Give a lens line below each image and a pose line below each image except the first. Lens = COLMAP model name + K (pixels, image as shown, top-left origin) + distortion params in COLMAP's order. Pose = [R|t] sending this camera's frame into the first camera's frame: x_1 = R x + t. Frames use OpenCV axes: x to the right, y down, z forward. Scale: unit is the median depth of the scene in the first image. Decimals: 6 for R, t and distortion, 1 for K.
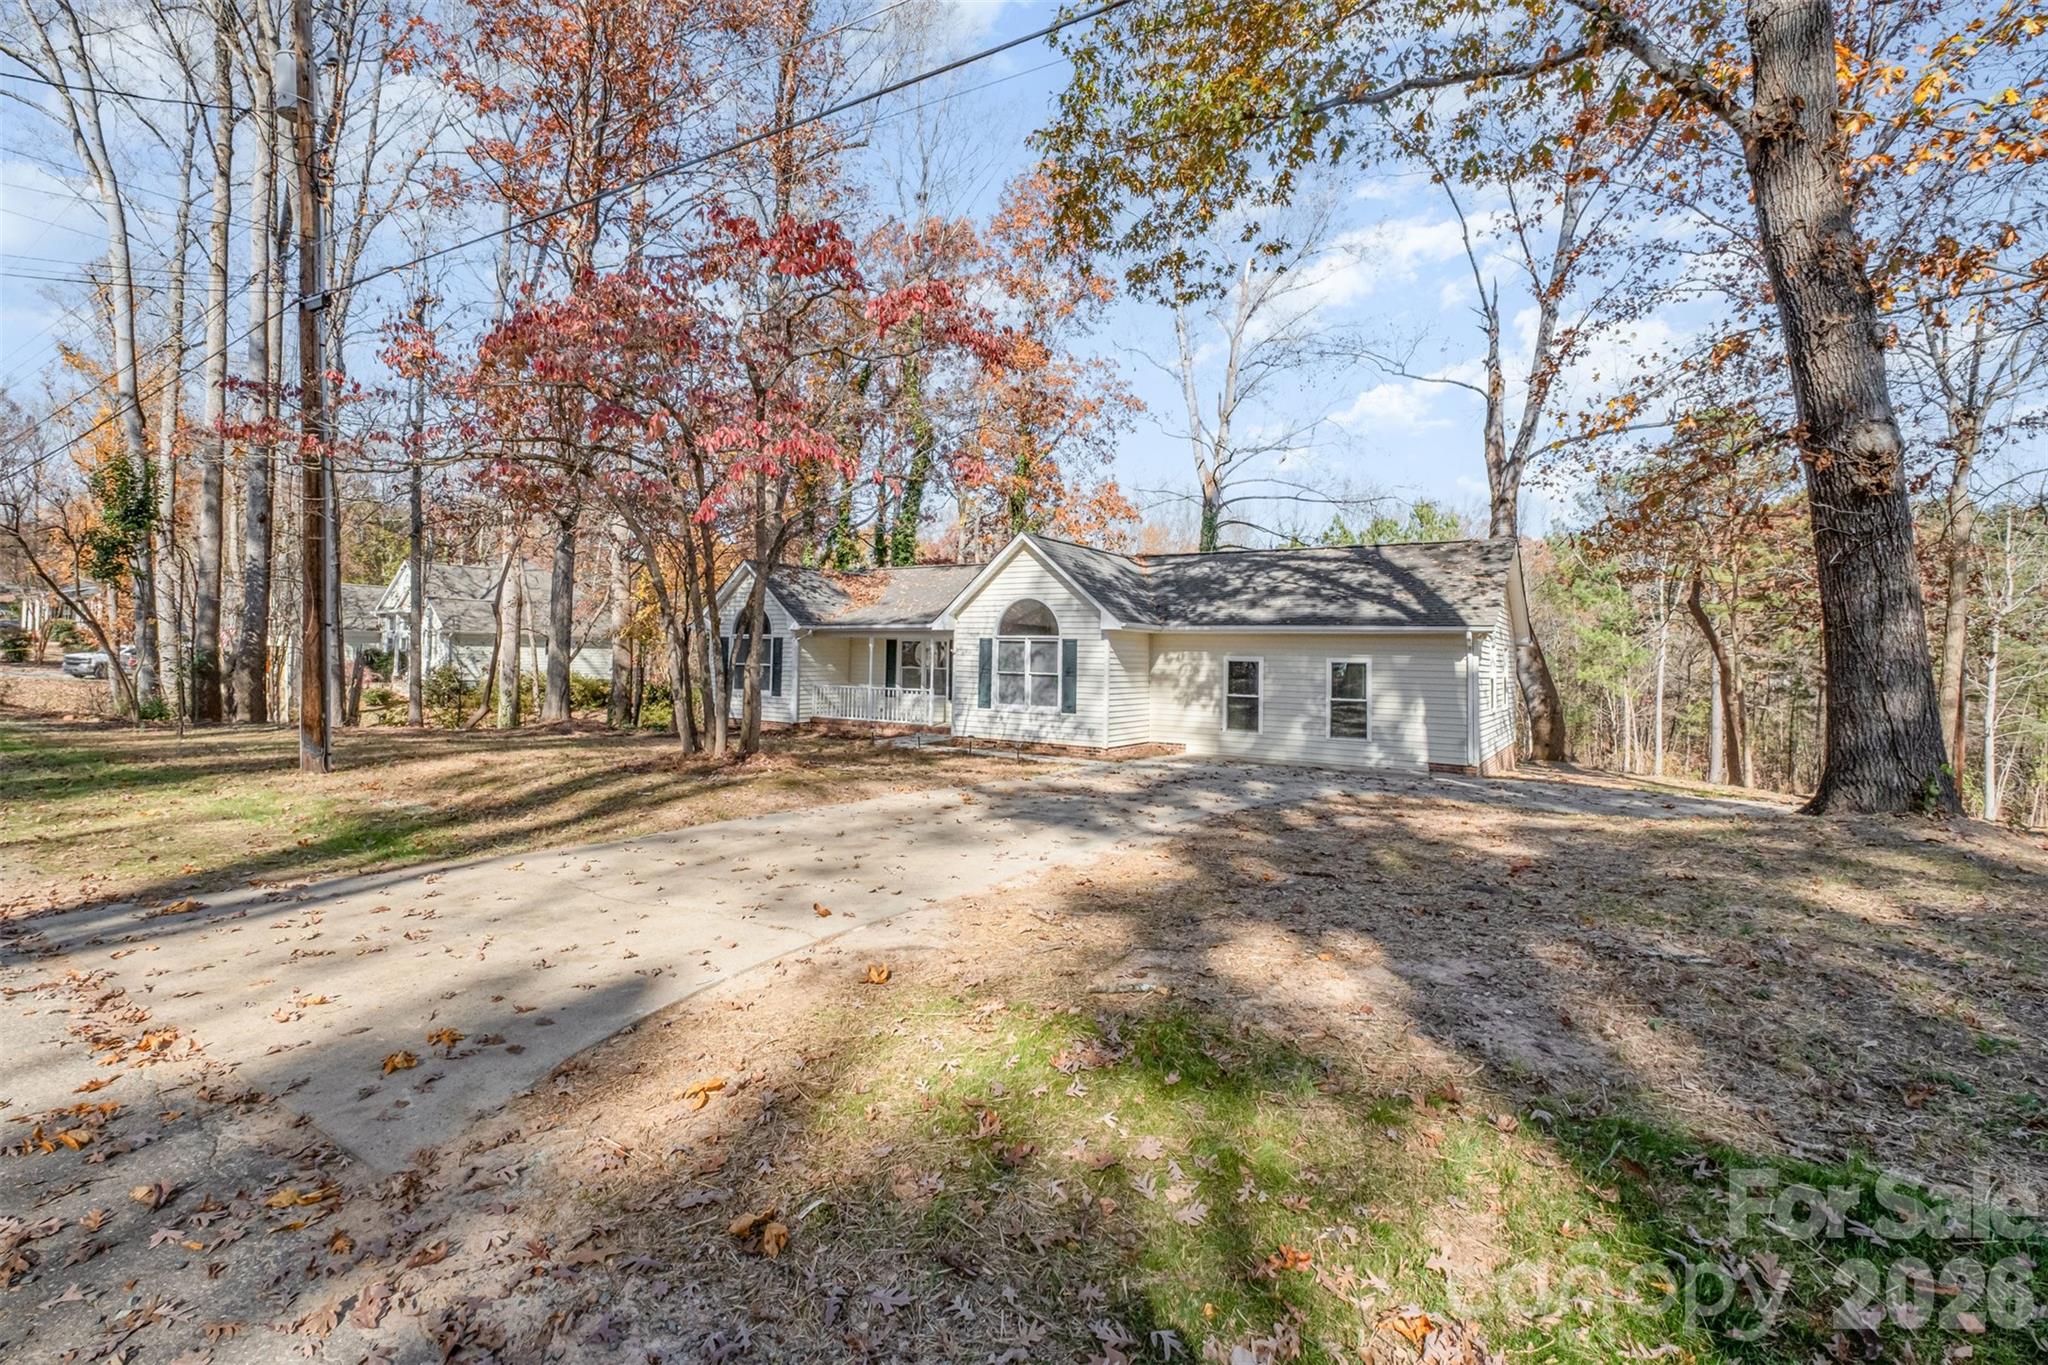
lens RADIAL K [[904.0, 0, 1021.4], [0, 904.0, 676.3], [0, 0, 1]] dist [-0.002266, 0.000691]
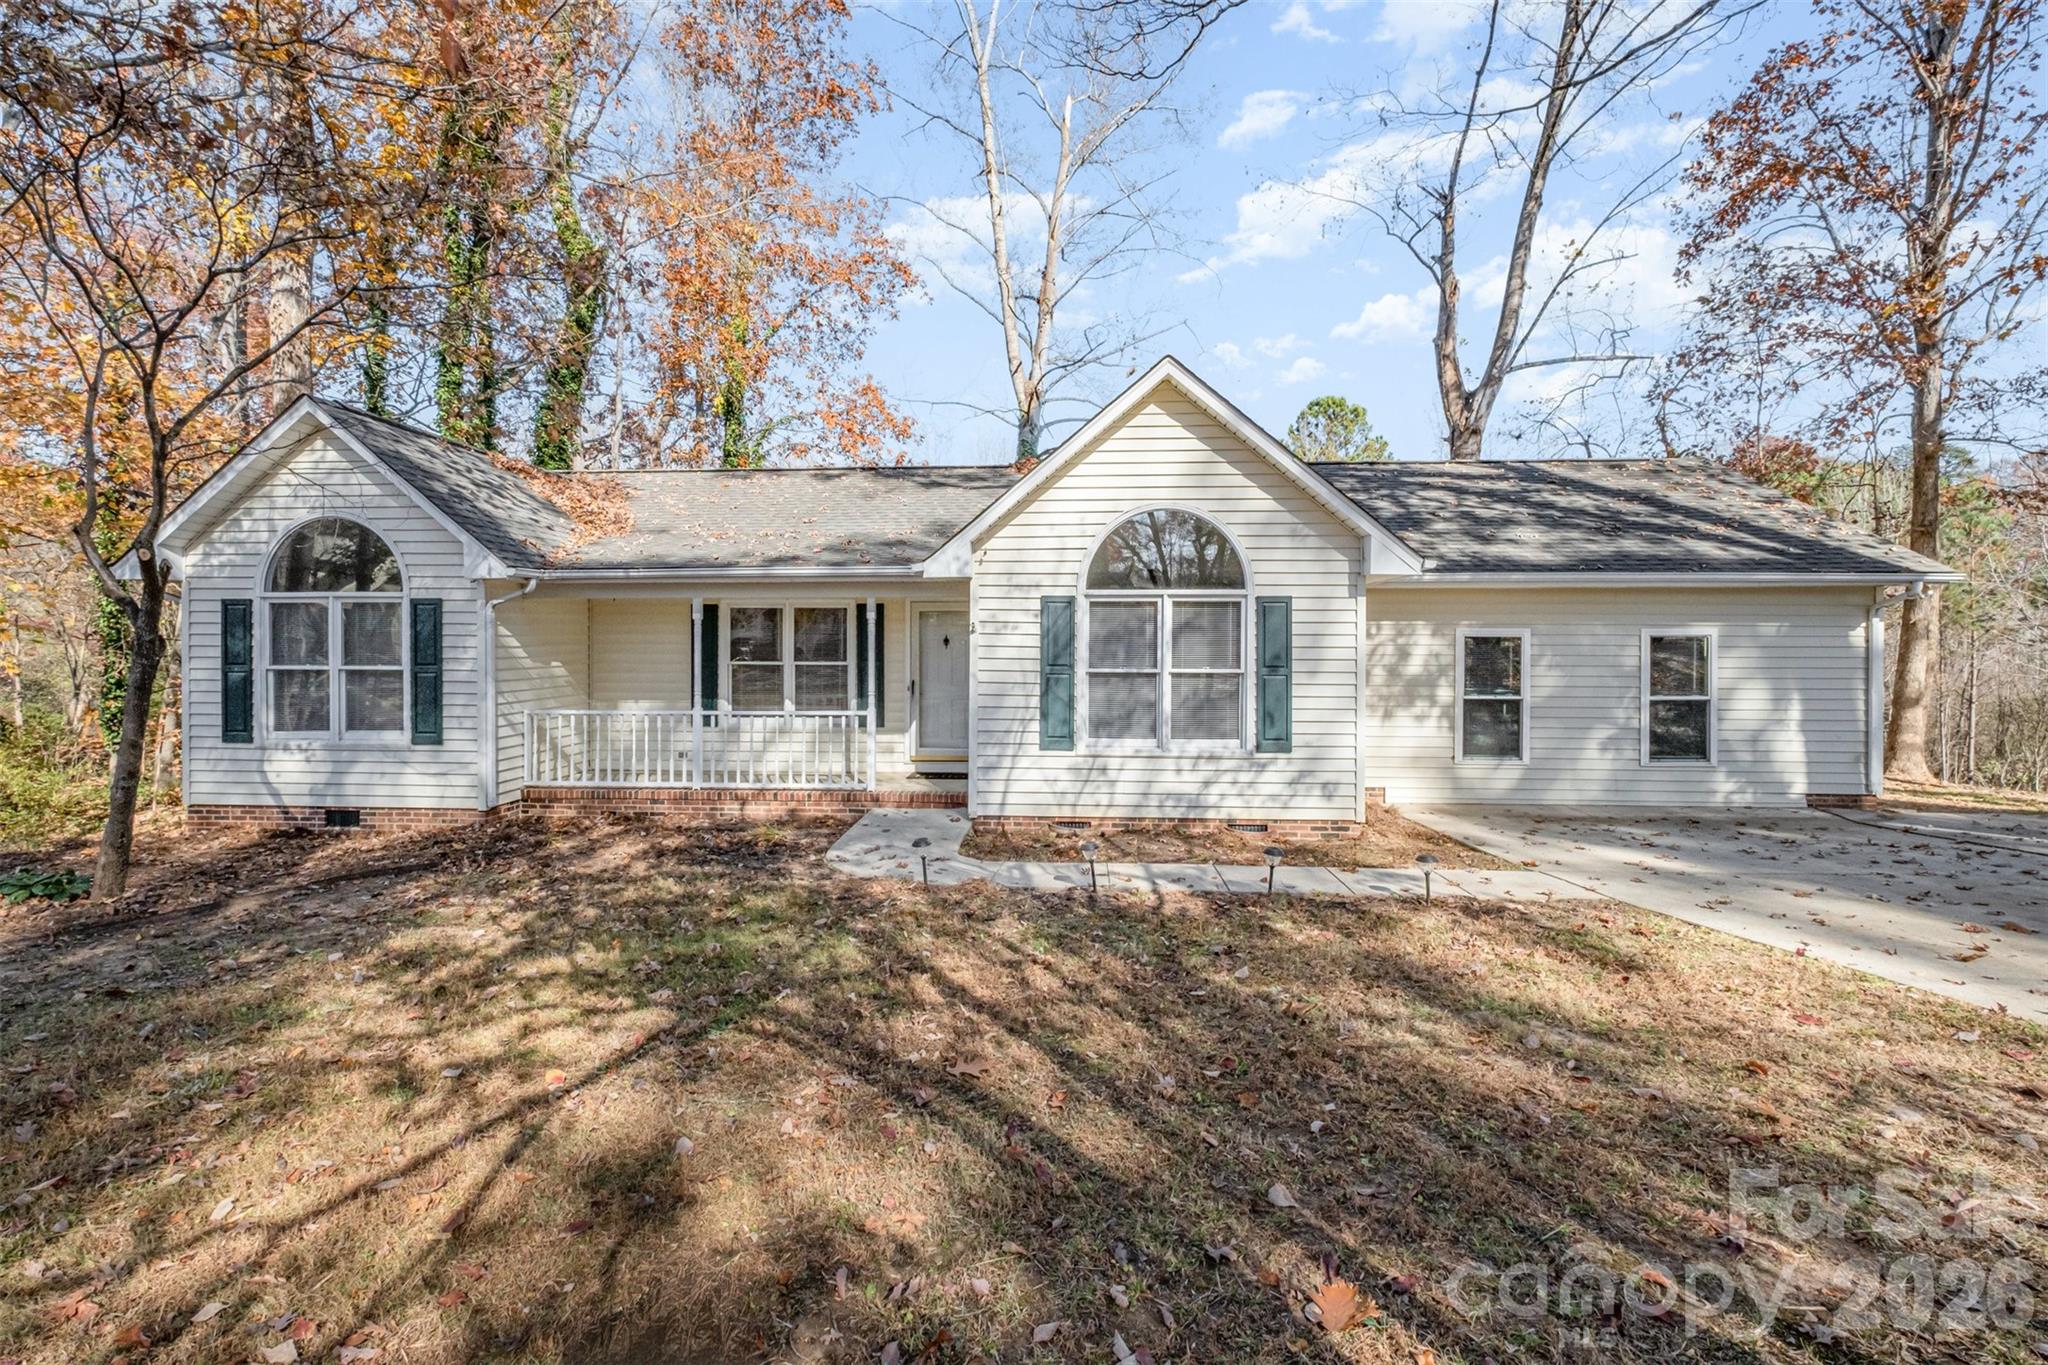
lens RADIAL K [[904.0, 0, 1026.8], [0, 904.0, 671.3], [0, 0, 1]] dist [-0.002266, 0.000691]
pose [[0.874780, -0.037973, 0.483030, -0.280405], [0.026818, 0.999191, 0.029984, -0.019128], [-0.483777, -0.013276, 0.875090, 0.629661]]
